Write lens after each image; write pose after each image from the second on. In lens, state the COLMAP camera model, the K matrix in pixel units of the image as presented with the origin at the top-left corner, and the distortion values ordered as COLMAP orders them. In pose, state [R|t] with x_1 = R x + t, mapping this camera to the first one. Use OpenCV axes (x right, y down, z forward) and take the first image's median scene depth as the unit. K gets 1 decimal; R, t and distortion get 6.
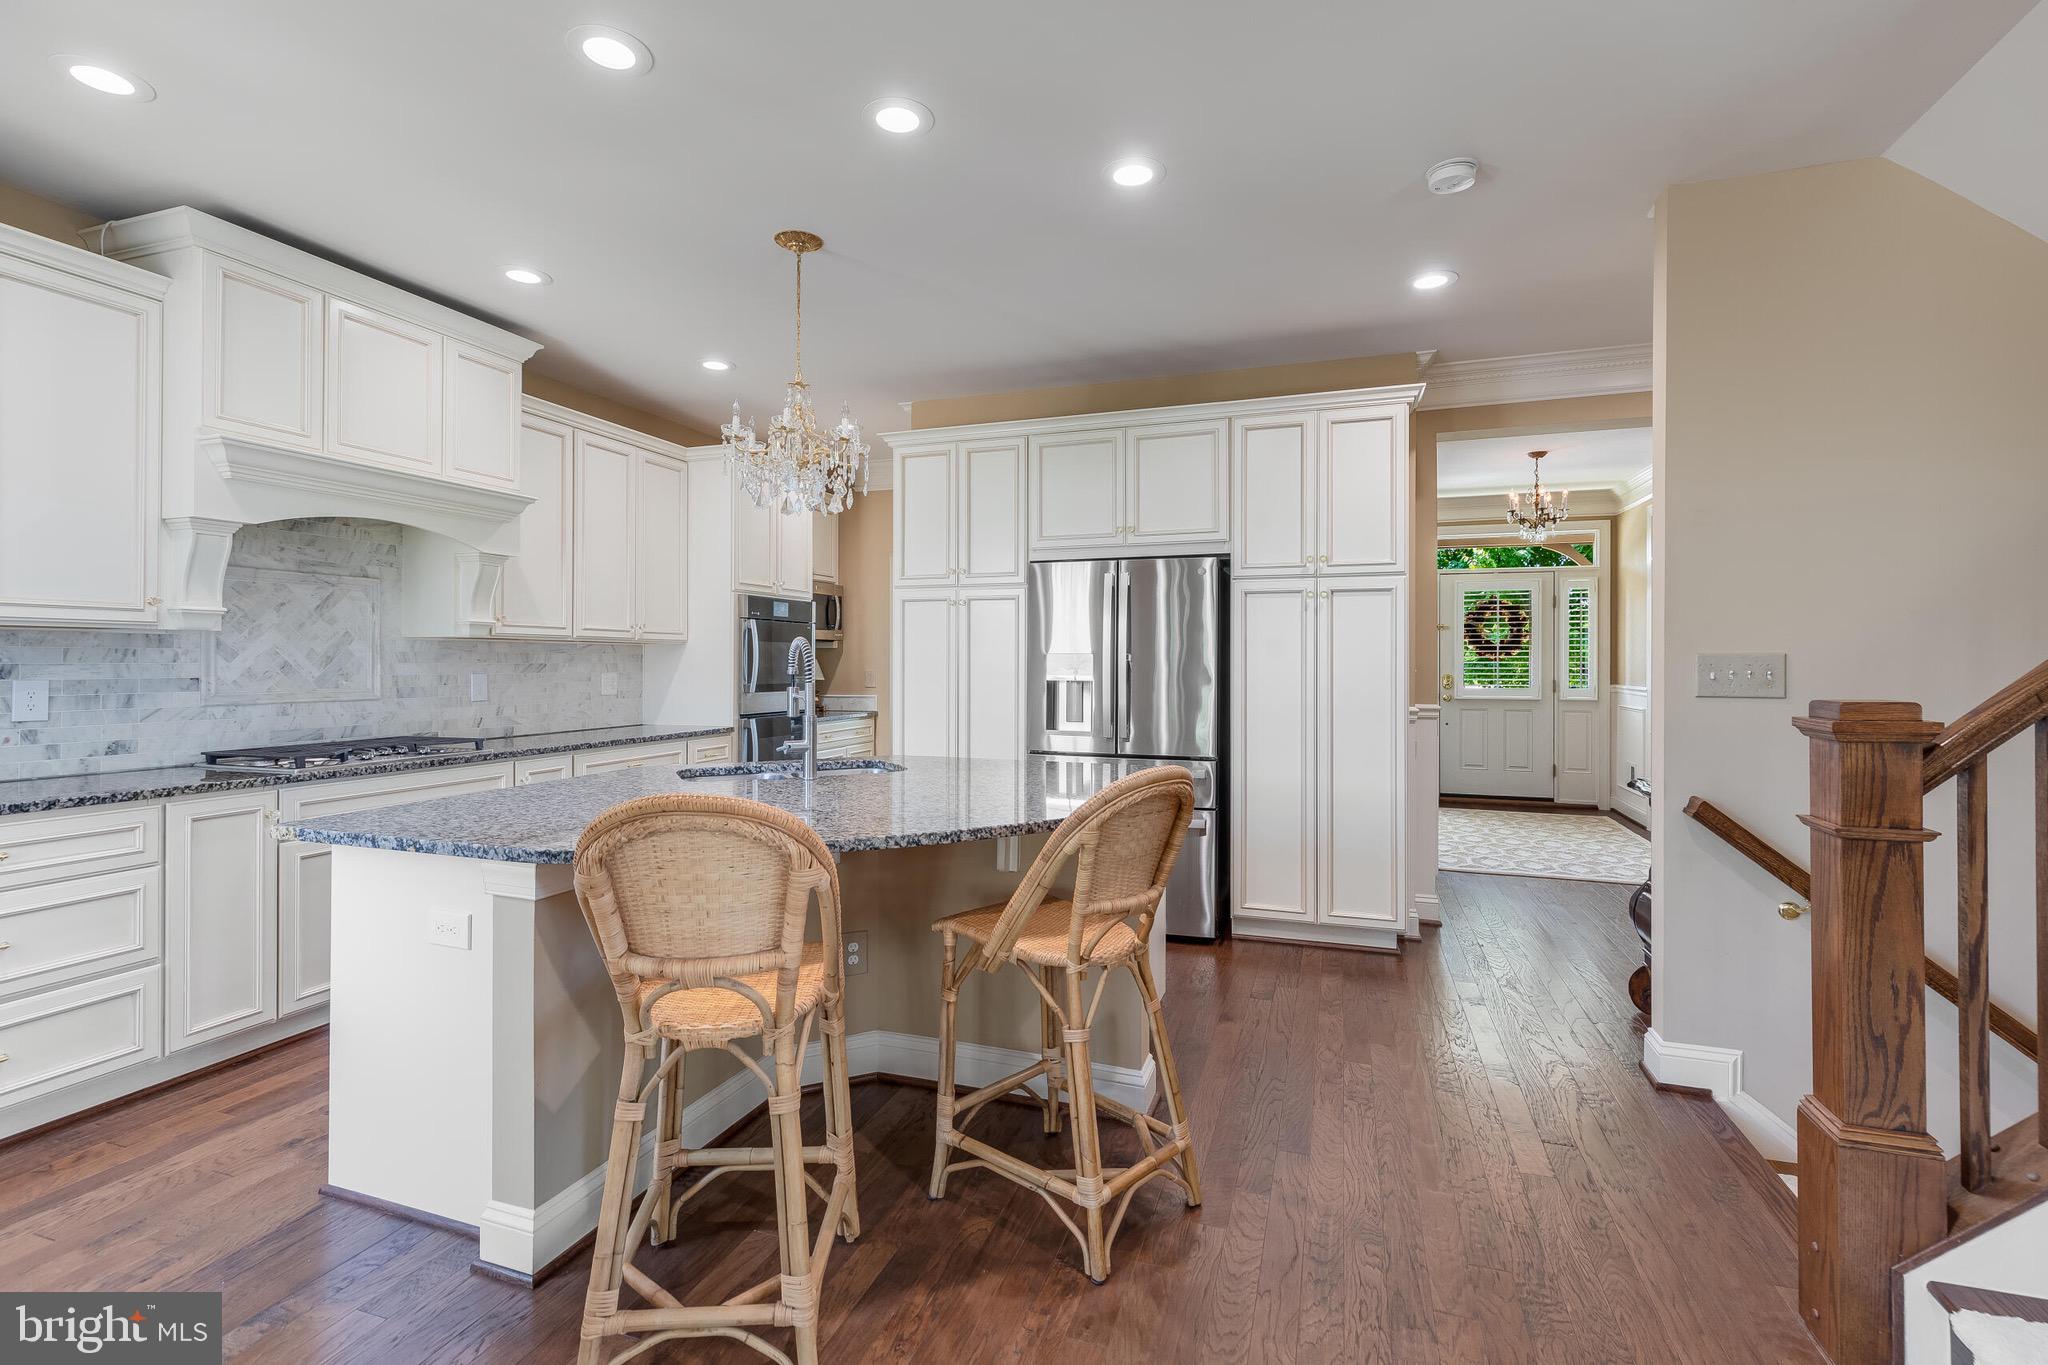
lens RADIAL K [[934.7, 0, 1020.2], [0, 934.7, 656.3], [0, 0, 1]] dist [0.008890, -0.001867]
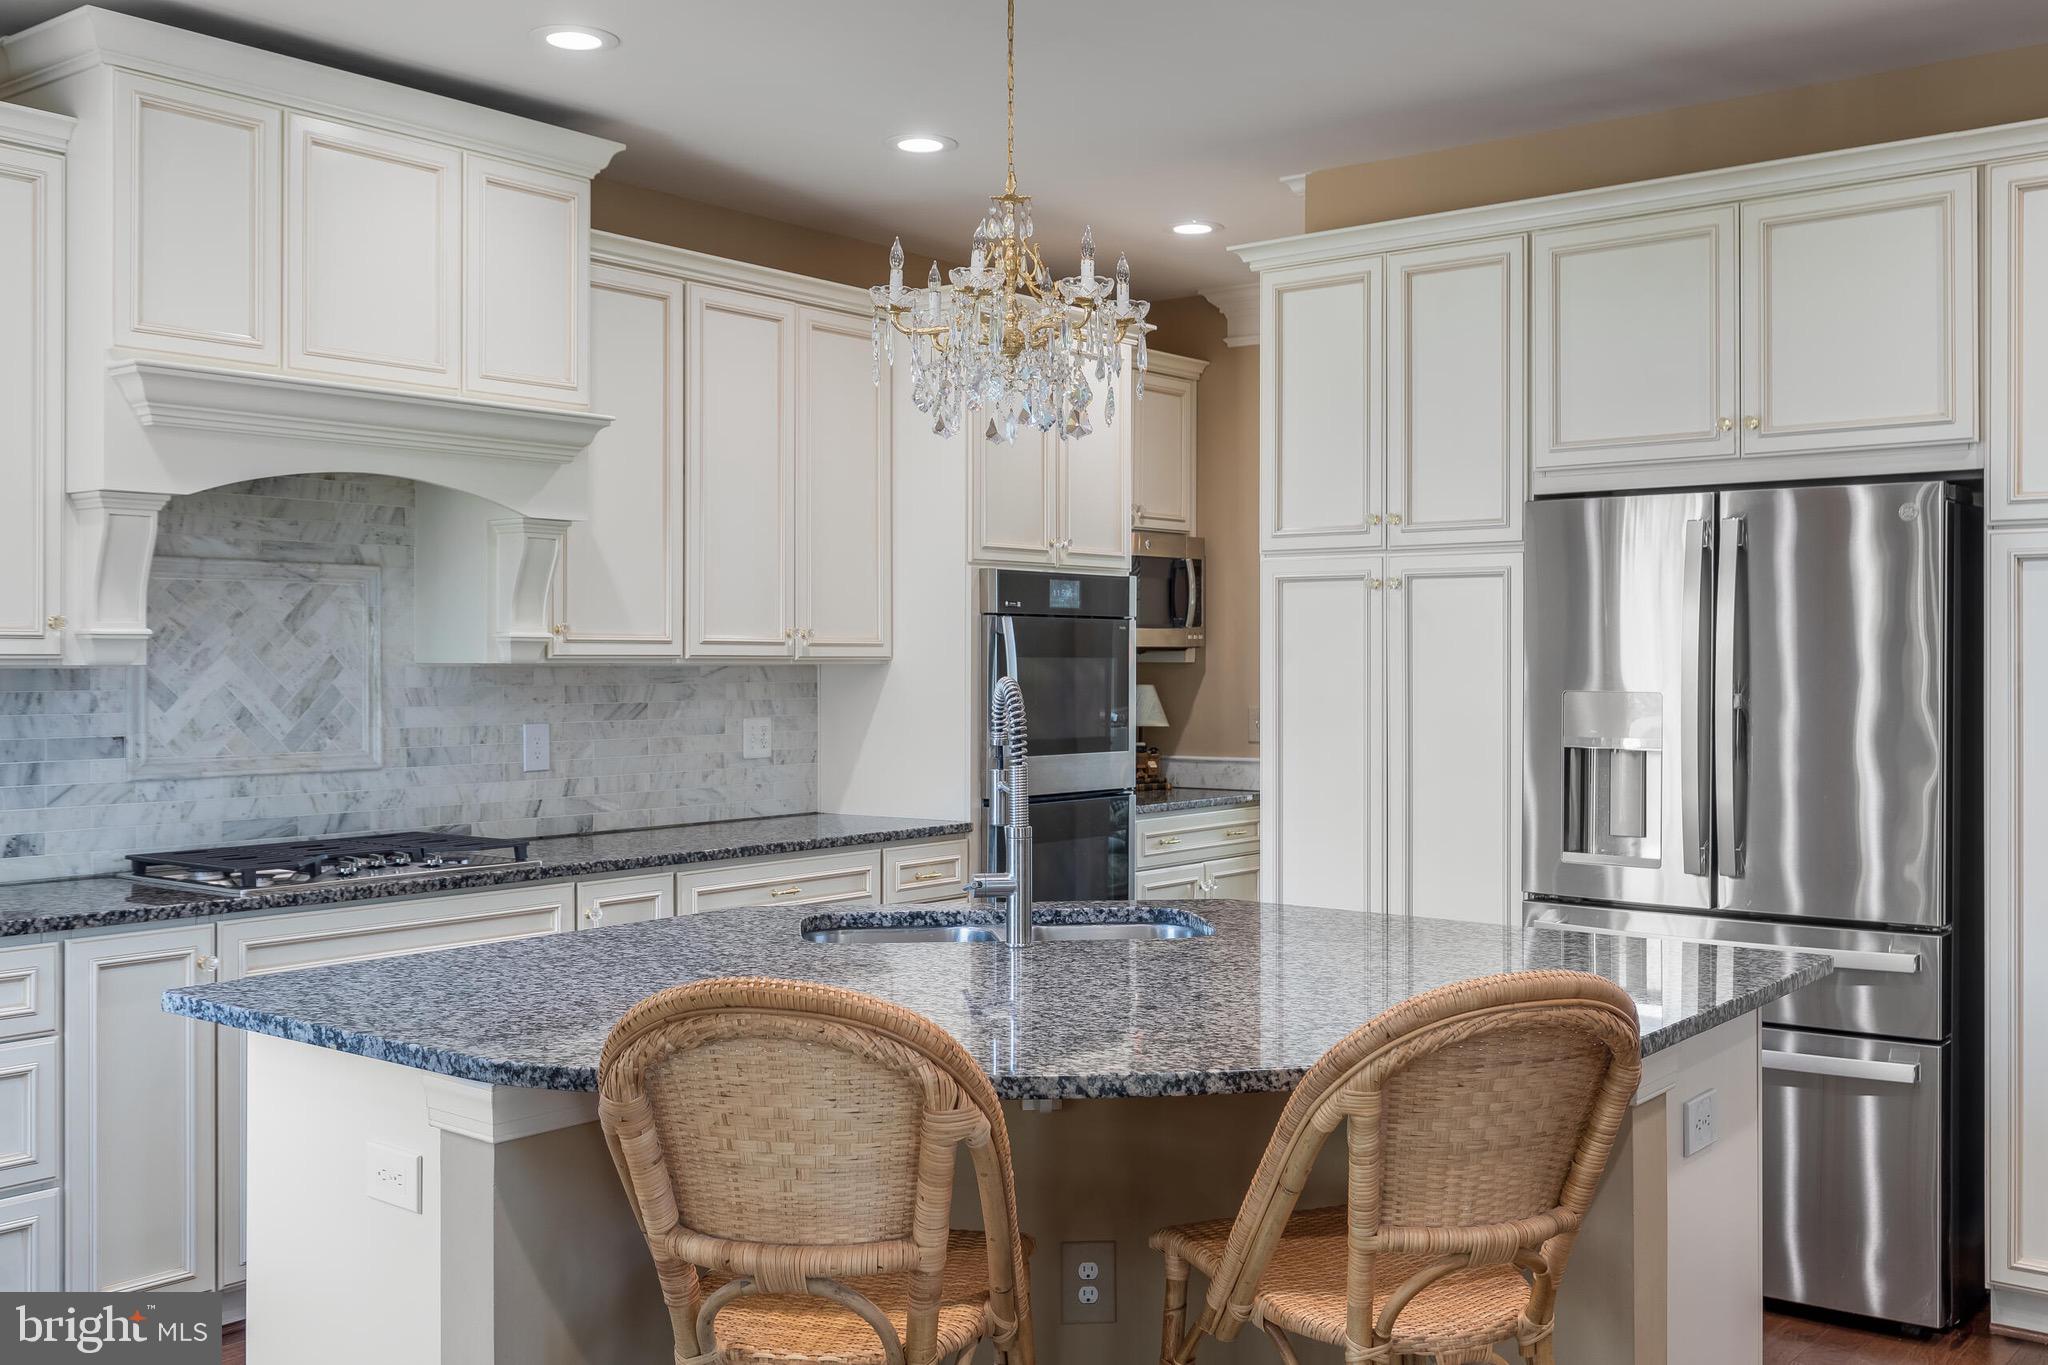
lens RADIAL K [[1972.1, 0, 1017.9], [0, 1972.1, 656.0], [0, 0, 1]] dist [0.009822, 0.000000]
pose [[0.943799, -0.002174, -0.330513, 0.107812], [0.003500, 0.999988, 0.003416, -0.027759], [0.330502, -0.004380, 0.943795, -0.043821]]
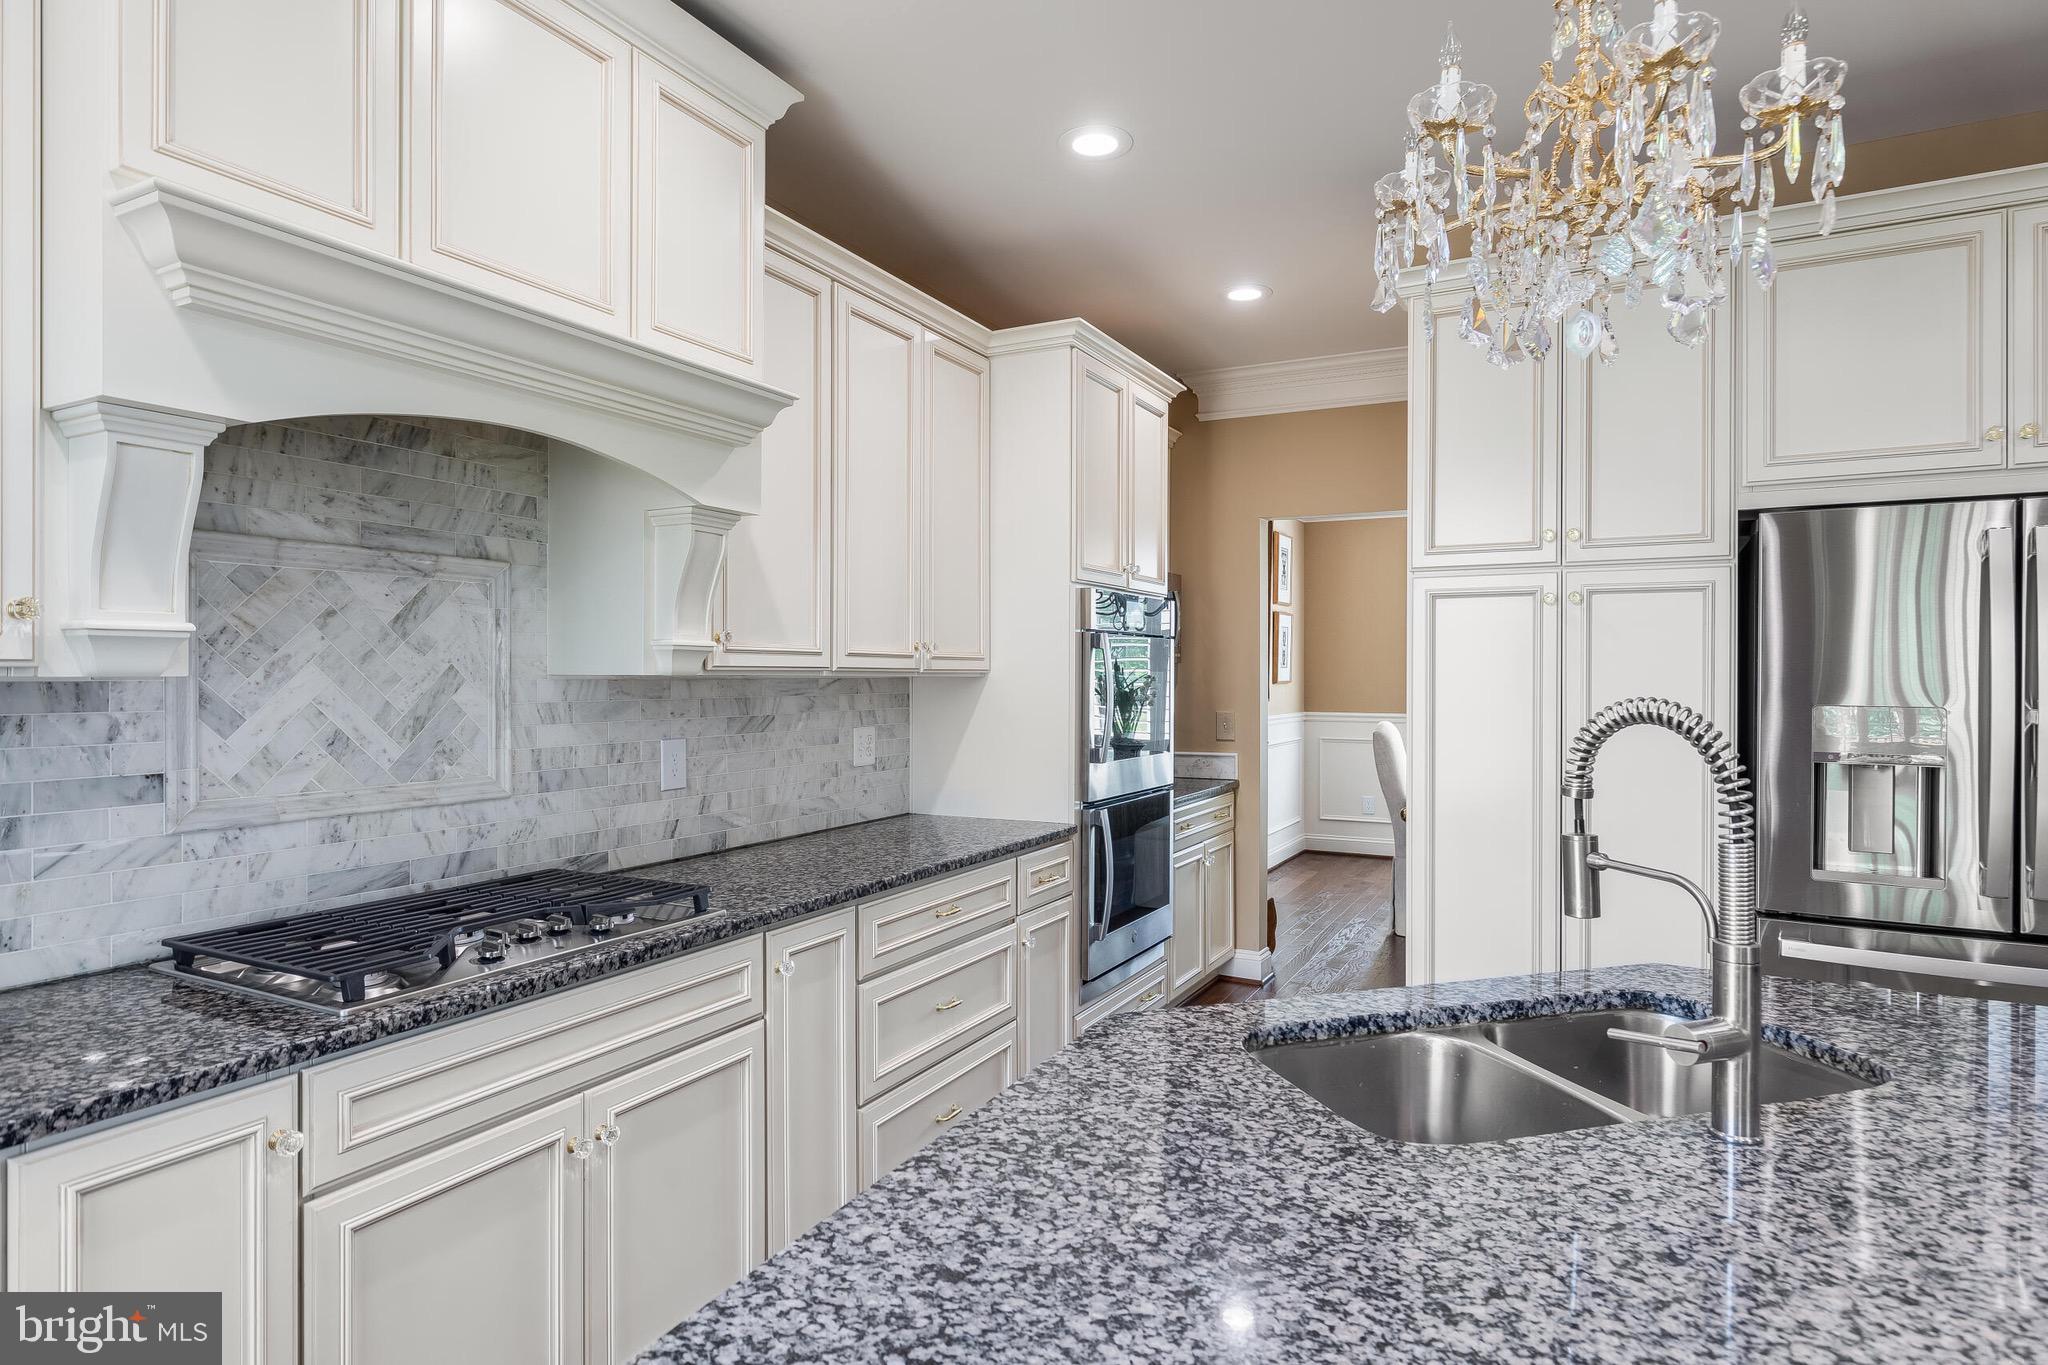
lens RADIAL K [[1120.4, 0, 1021.0], [0, 1120.4, 678.3], [0, 0, 1]] dist [0.003889, -0.000465]
pose [[0.988670, 0.000943, -0.150100, -0.306018], [0.000420, 0.999959, 0.009048, -0.023955], [0.150103, -0.009009, 0.988629, 0.425176]]
